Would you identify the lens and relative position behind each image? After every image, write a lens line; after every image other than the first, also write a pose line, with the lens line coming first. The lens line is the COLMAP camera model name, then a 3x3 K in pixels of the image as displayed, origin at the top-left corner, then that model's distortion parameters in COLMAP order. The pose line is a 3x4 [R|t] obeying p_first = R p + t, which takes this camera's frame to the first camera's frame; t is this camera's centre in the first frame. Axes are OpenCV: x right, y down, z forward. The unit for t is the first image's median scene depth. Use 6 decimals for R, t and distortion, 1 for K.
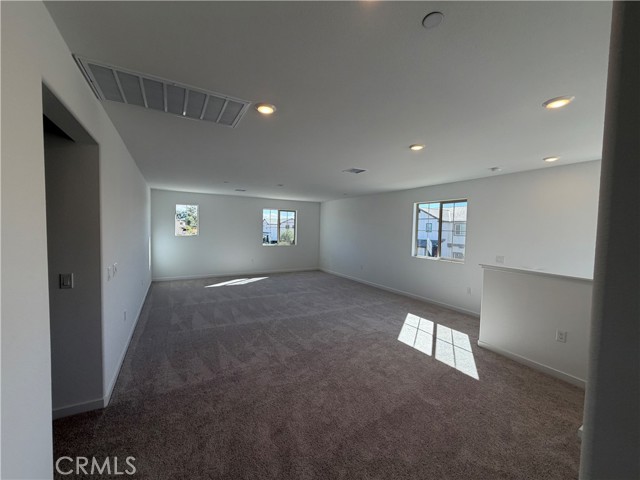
lens RADIAL K [[255.3, 0, 320.0], [0, 255.3, 240.0], [0, 0, 1]] dist [0.001692, -0.000013]
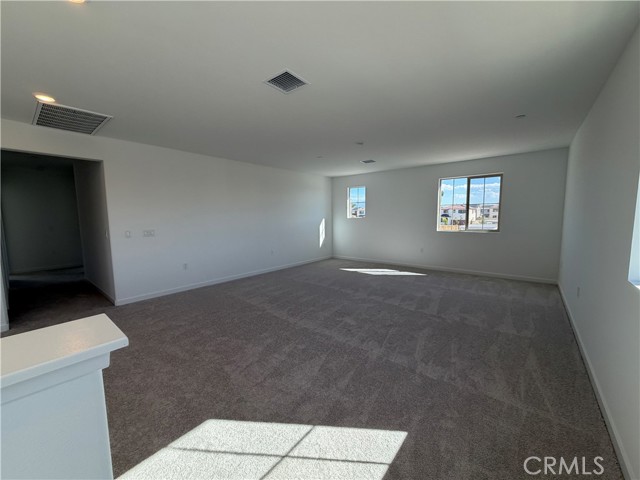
lens RADIAL K [[255.3, 0, 320.0], [0, 255.3, 240.0], [0, 0, 1]] dist [0.001692, -0.000013]
pose [[0.339463, 0.061914, -0.938579, 0.507177], [-0.017256, 0.998073, 0.059598, 0.014638], [0.940461, -0.004035, 0.339878, 0.652857]]
